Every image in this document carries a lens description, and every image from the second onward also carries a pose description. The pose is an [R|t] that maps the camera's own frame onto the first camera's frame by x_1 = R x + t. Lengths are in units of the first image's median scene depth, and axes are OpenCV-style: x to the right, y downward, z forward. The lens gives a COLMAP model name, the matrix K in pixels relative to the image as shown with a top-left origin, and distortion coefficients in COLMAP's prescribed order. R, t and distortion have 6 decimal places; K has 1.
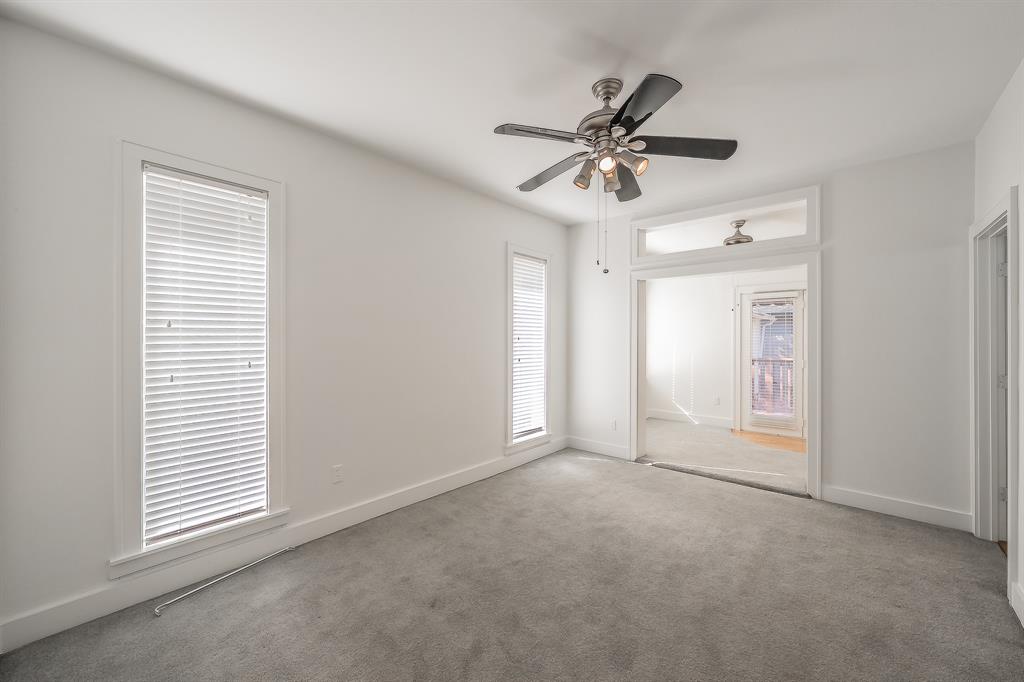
lens RADIAL K [[406.6, 0, 507.0], [0, 406.6, 337.1], [0, 0, 1]] dist [0.001440, 0.000018]
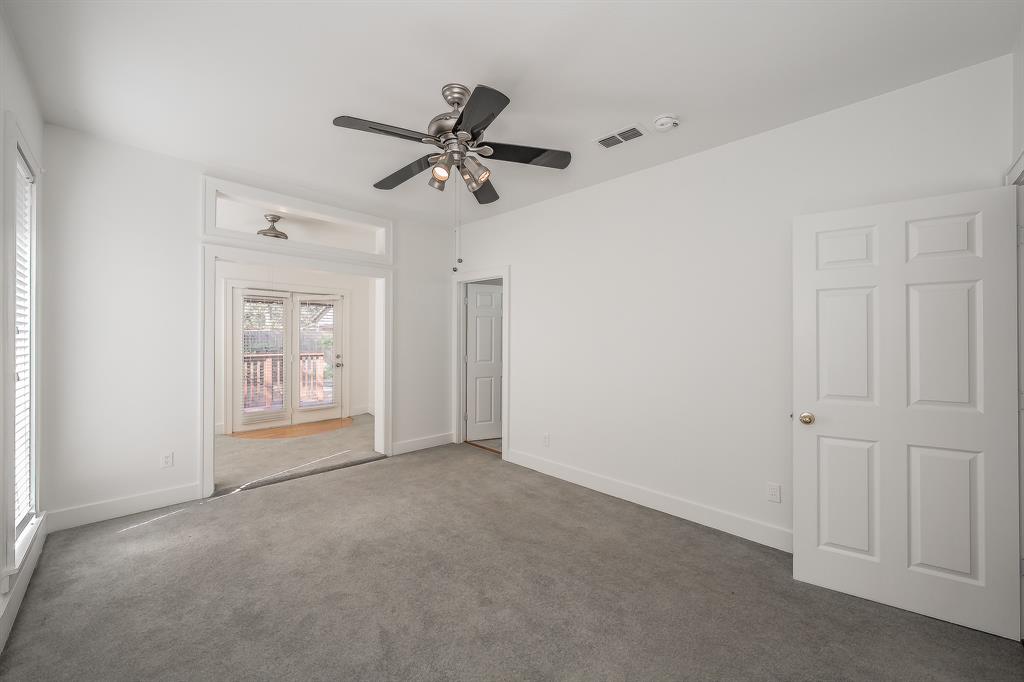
lens RADIAL K [[396.0, 0, 509.2], [0, 396.0, 337.1], [0, 0, 1]] dist [0.000728, 0.000155]
pose [[0.055027, 0.003829, 0.998478, -0.437000], [-0.010607, 0.999938, -0.003250, 0.007230], [-0.998429, -0.010412, 0.055064, 0.461166]]
